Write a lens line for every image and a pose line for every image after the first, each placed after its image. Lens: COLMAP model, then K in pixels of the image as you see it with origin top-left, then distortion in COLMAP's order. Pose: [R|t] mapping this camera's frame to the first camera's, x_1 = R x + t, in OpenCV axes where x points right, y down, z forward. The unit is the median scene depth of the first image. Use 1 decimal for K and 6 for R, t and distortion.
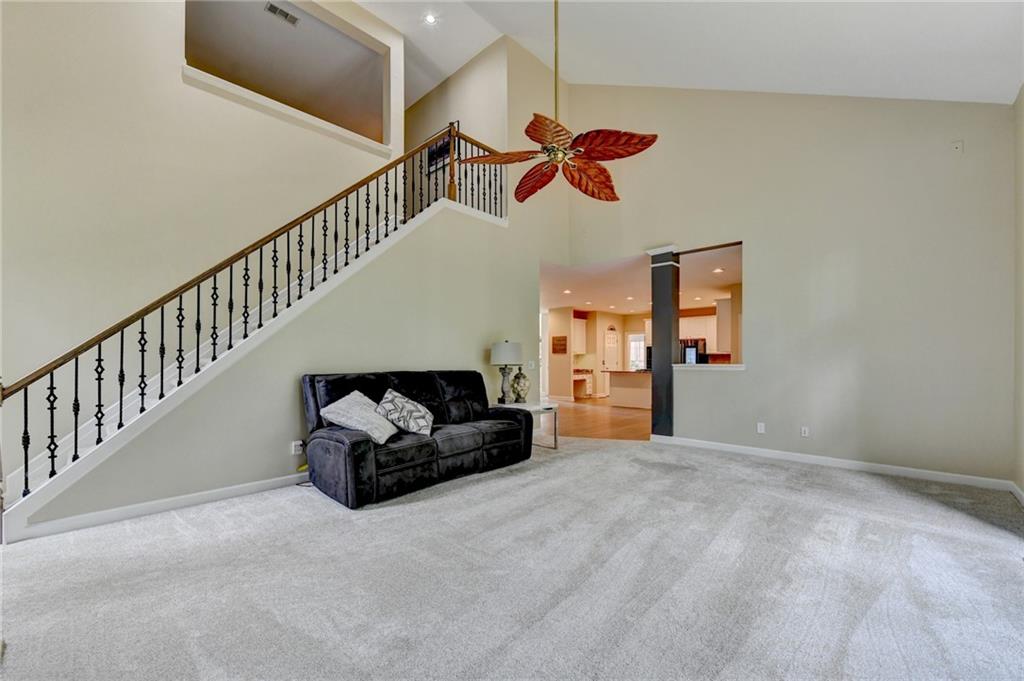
lens RADIAL K [[414.9, 0, 502.9], [0, 414.9, 358.4], [0, 0, 1]] dist [-0.006358, -0.000708]
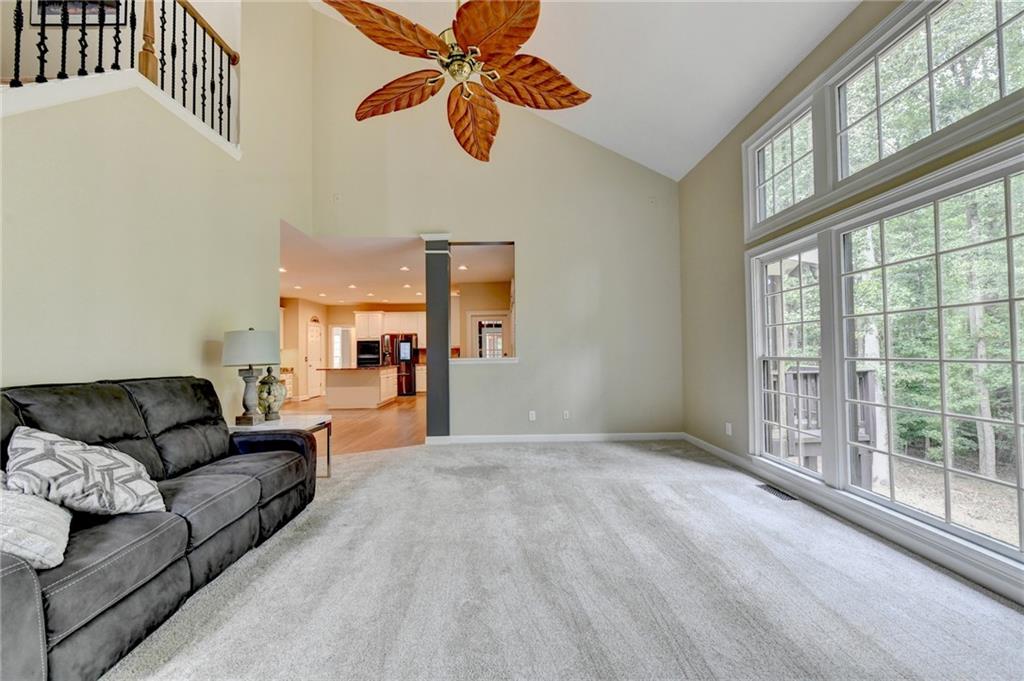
lens RADIAL K [[414.9, 0, 517.8], [0, 414.9, 339.3], [0, 0, 1]] dist [-0.006358, -0.000708]
pose [[0.698006, 0.012811, 0.715978, -0.209825], [0.012287, 0.999479, -0.029862, 0.000171], [-0.715987, 0.029641, 0.697484, 0.302995]]
